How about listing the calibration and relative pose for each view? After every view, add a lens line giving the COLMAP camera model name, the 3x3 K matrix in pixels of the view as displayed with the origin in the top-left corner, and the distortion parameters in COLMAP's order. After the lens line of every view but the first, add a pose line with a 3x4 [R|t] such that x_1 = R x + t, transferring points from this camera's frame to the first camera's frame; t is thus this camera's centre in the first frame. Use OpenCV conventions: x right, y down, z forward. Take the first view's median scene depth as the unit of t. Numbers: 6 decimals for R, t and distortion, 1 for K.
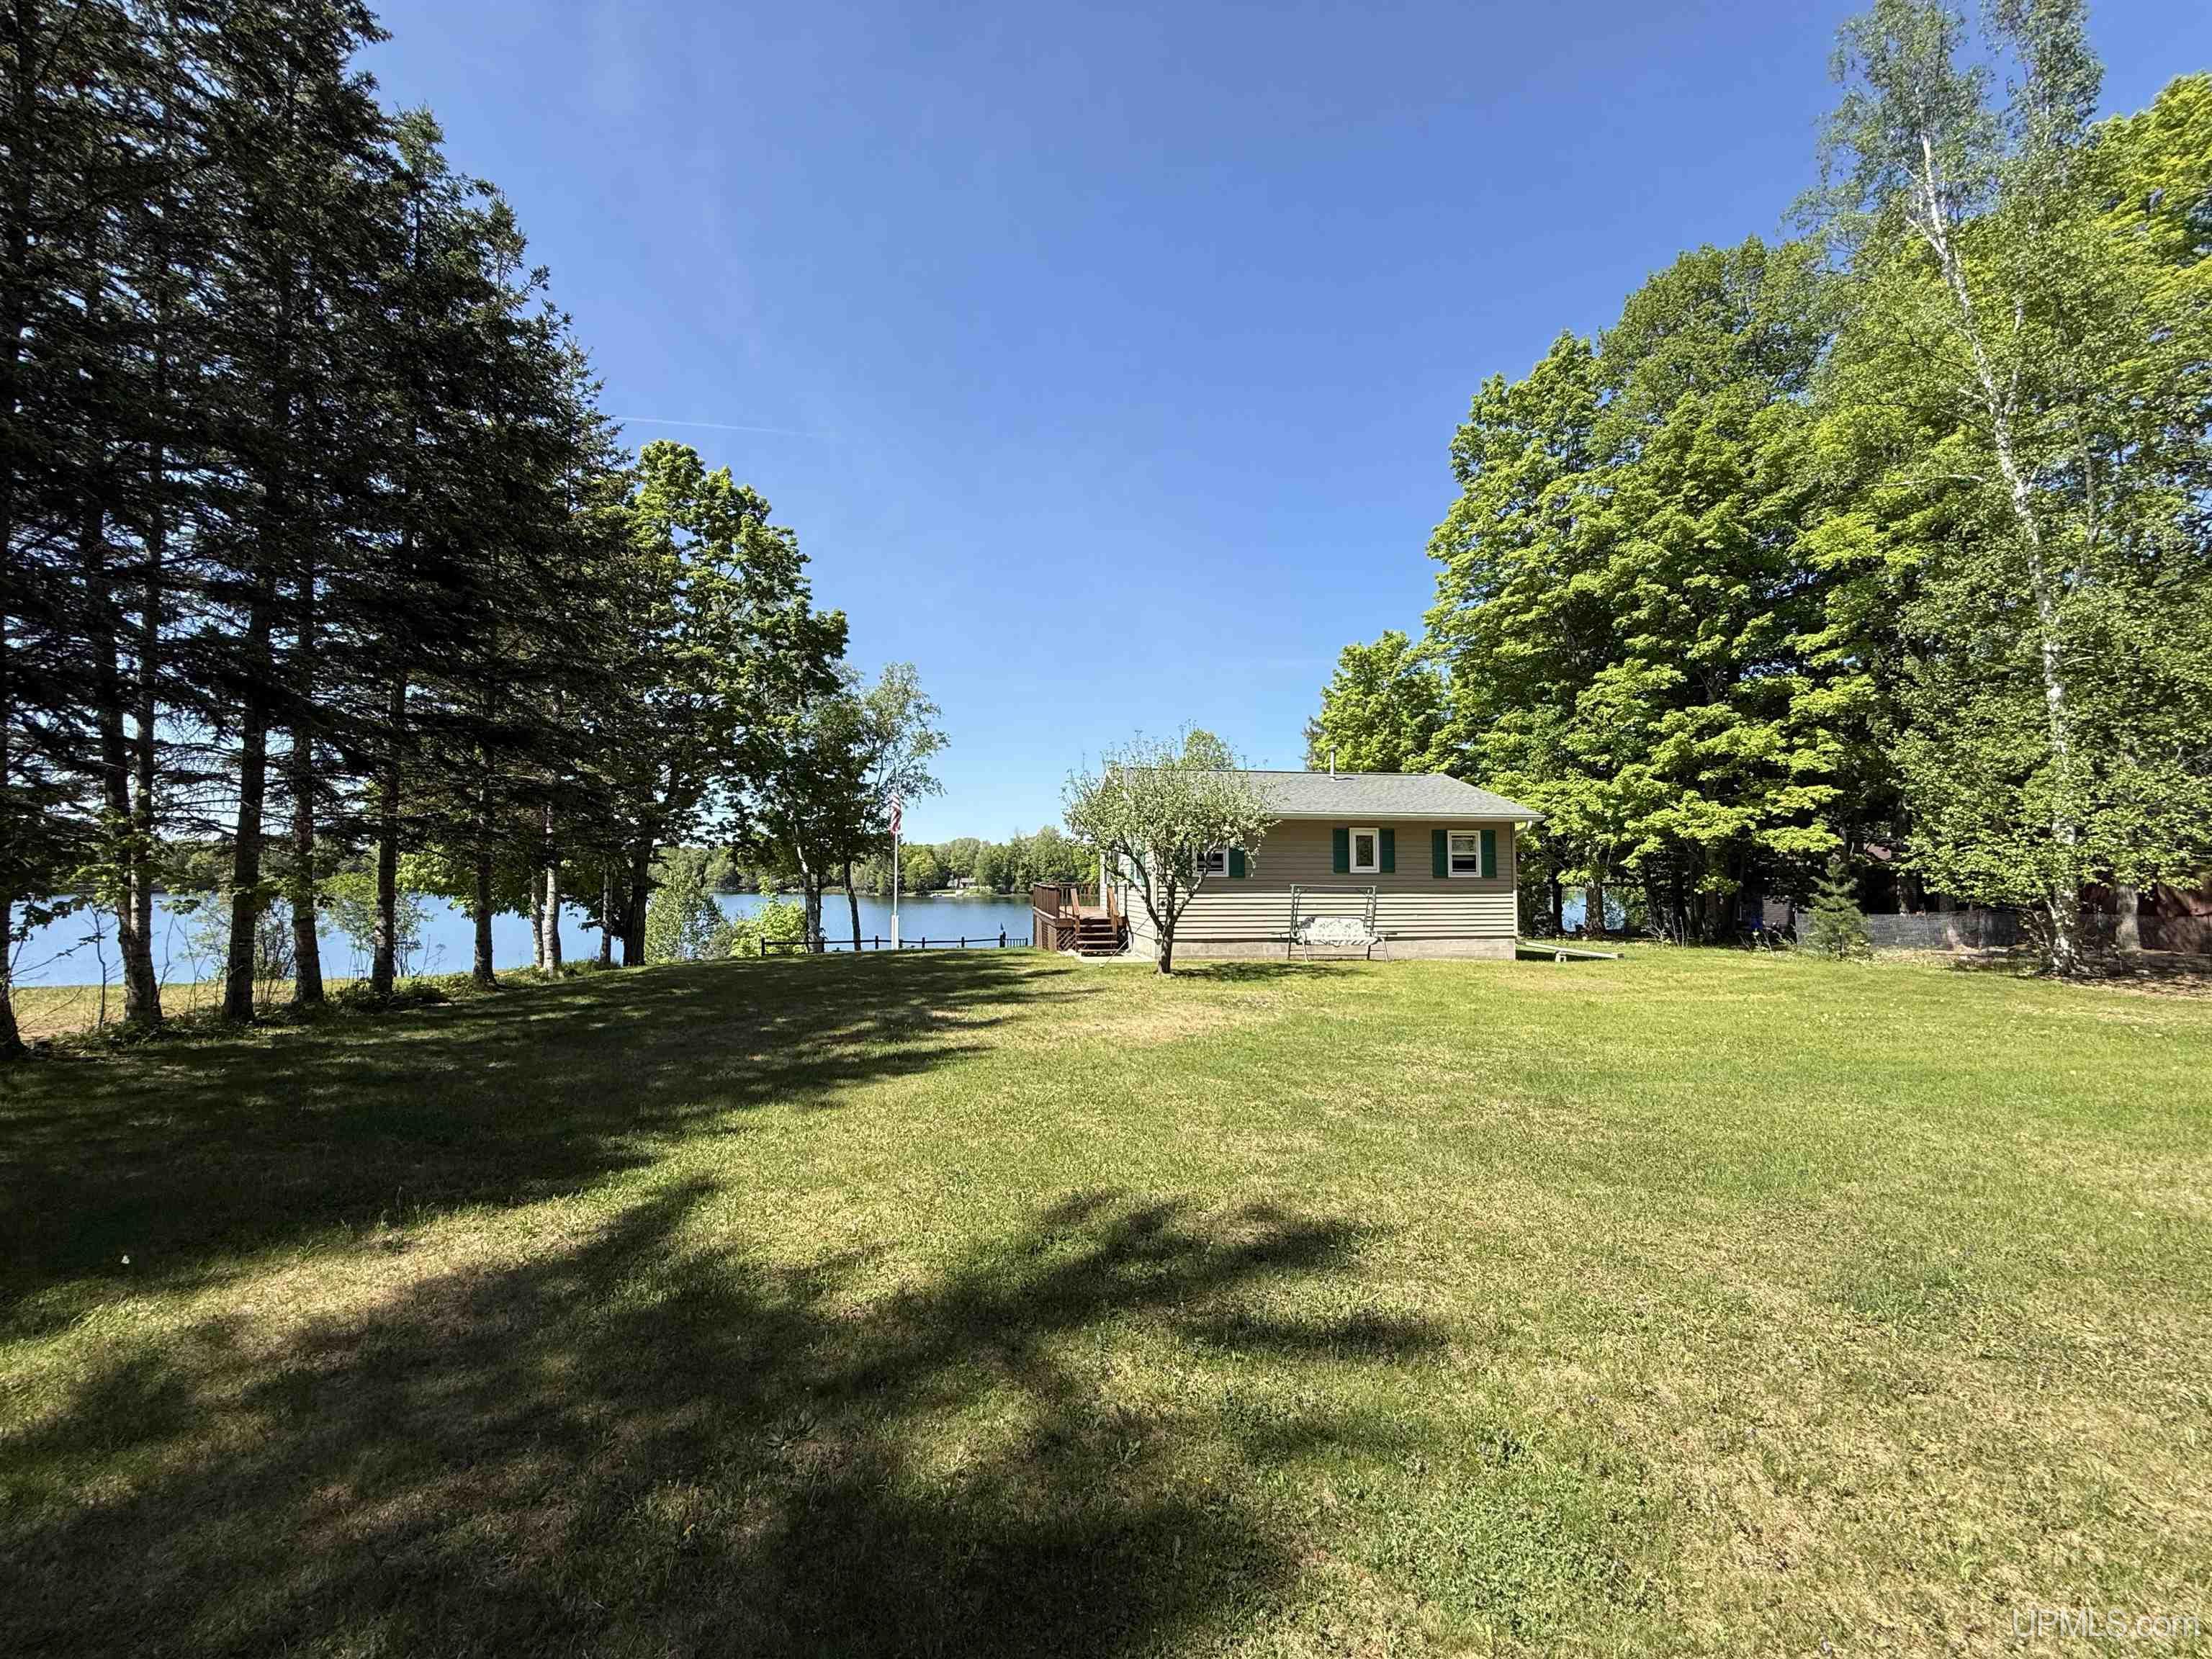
lens RADIAL K [[878.9, 0, 1106.5], [0, 878.9, 828.0], [0, 0, 1]] dist [0.000594, 0.000206]
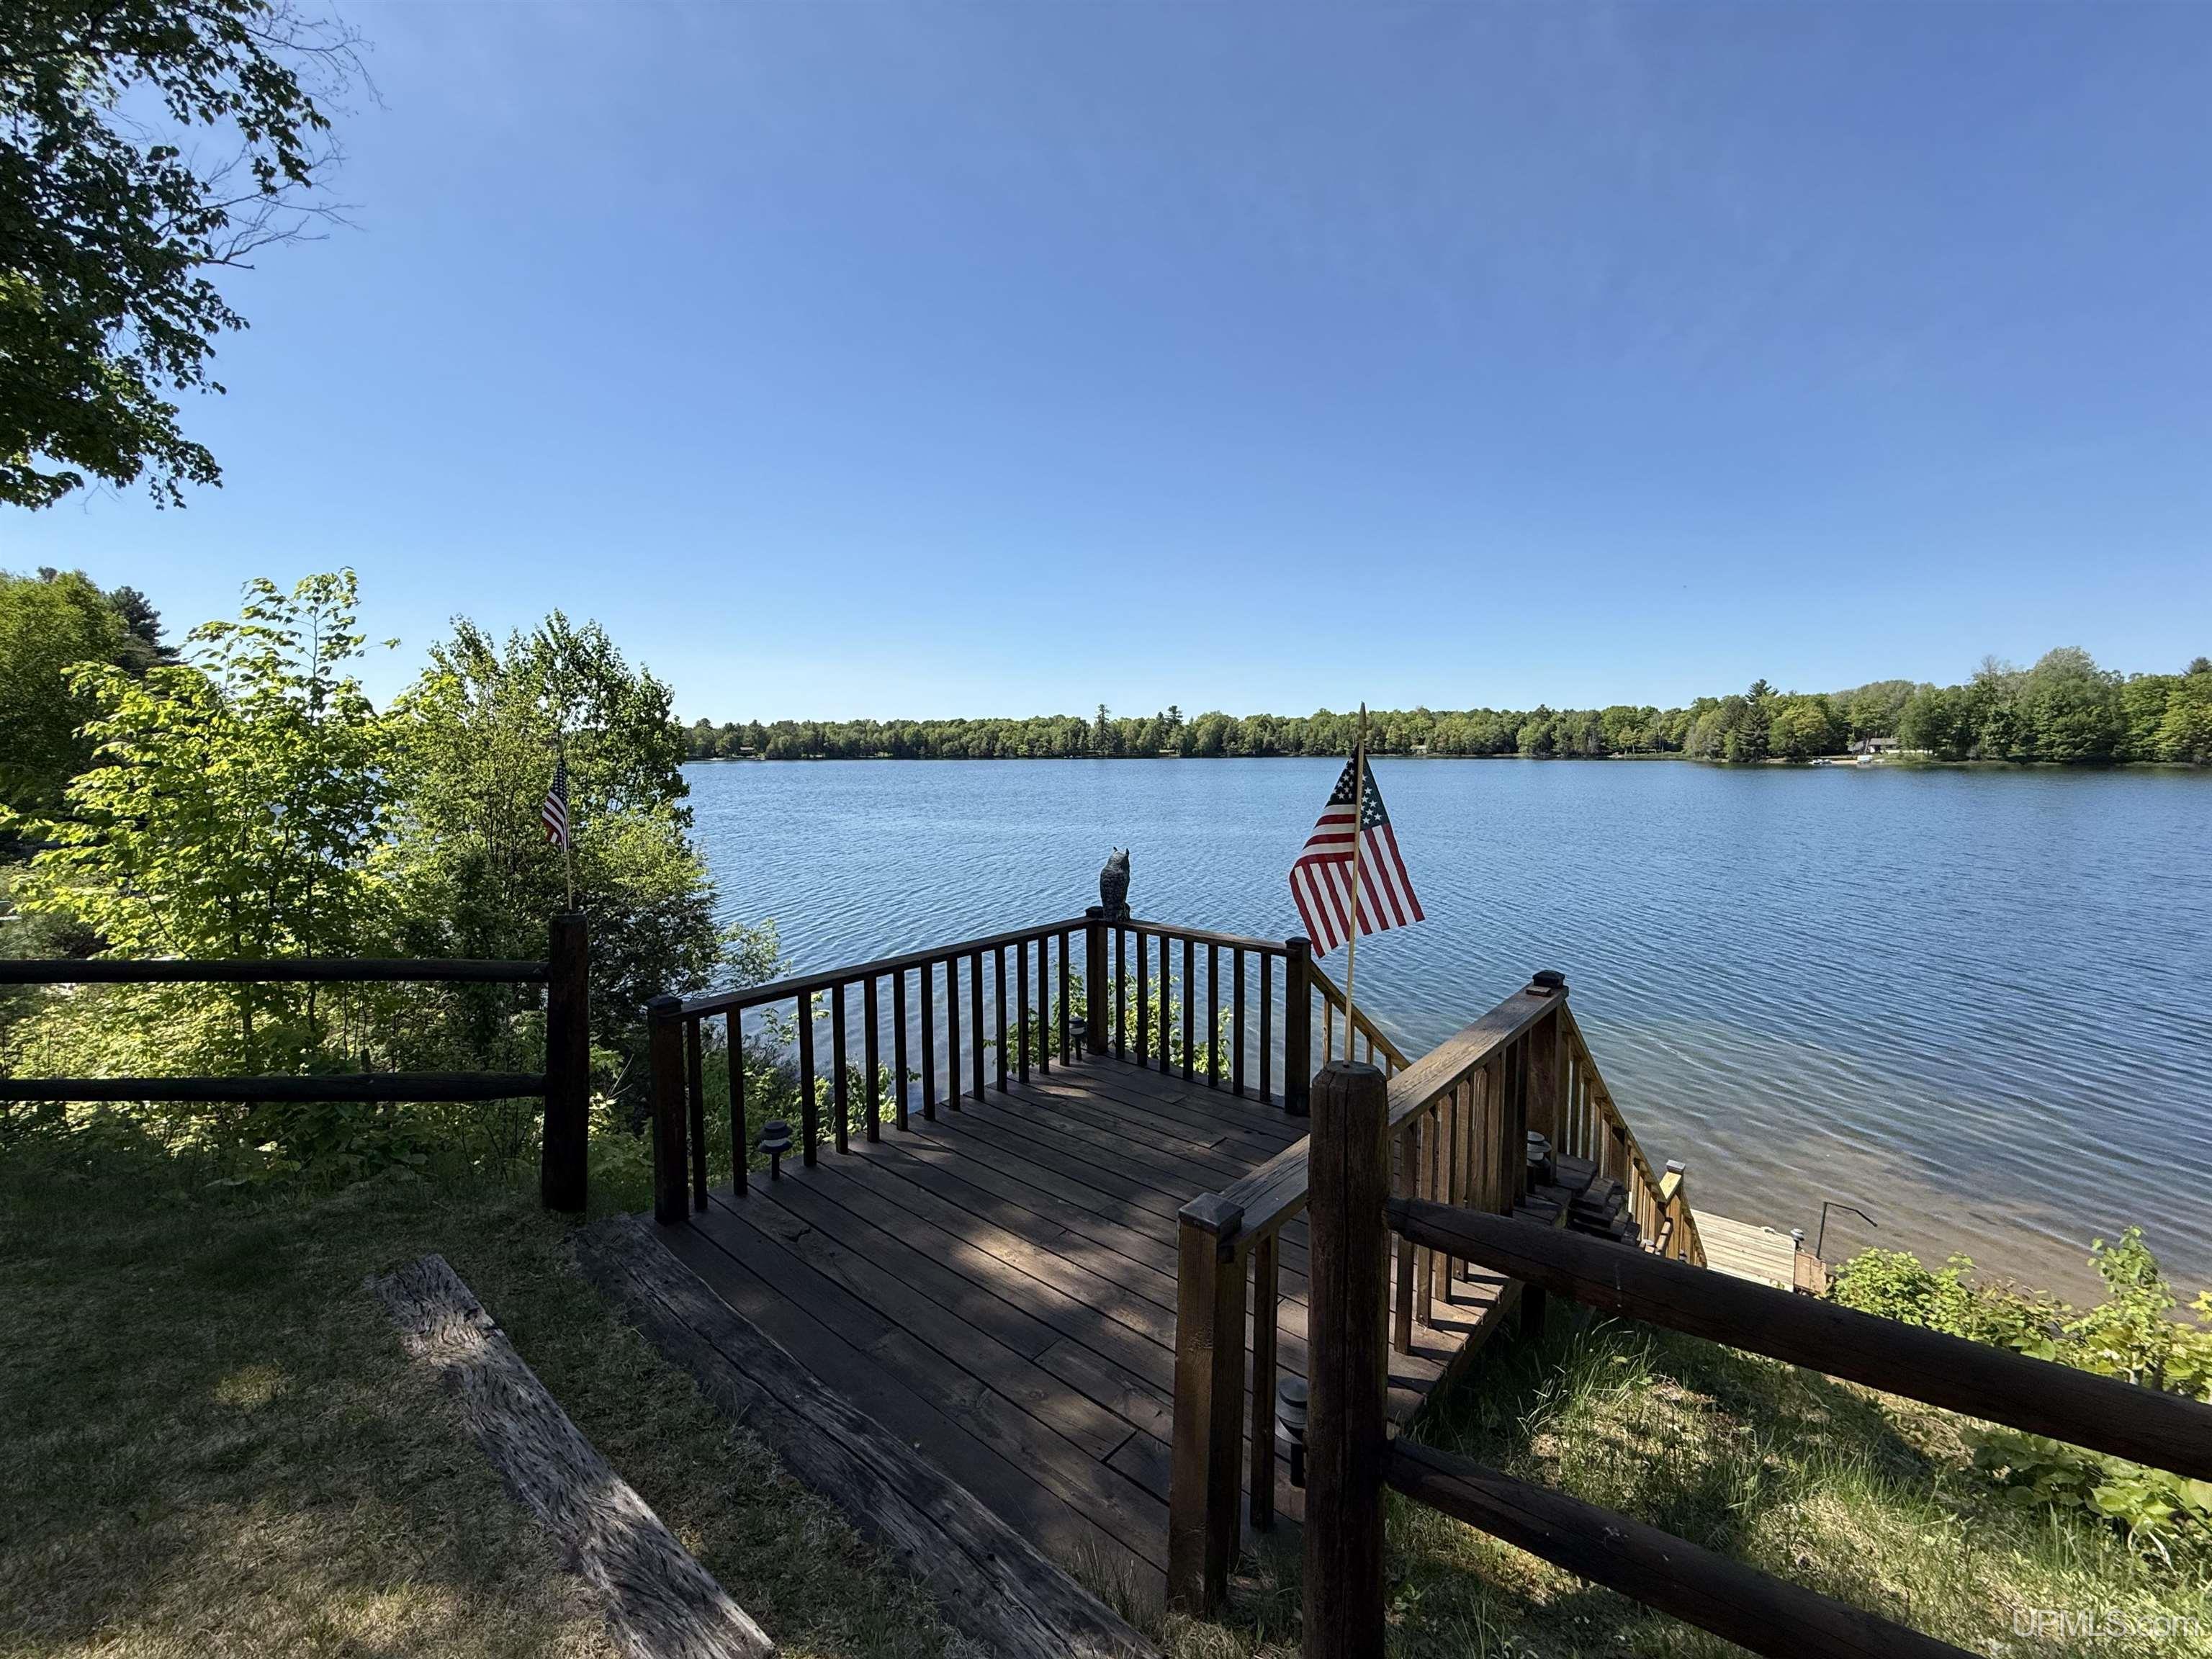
lens RADIAL K [[878.9, 0, 1108.1], [0, 878.9, 829.0], [0, 0, 1]] dist [0.000594, 0.000206]
pose [[0.629550, 0.064808, -0.774253, -0.031191], [0.051585, 0.990830, 0.124881, 0.118425], [0.775246, -0.118558, 0.620433, 1.085252]]
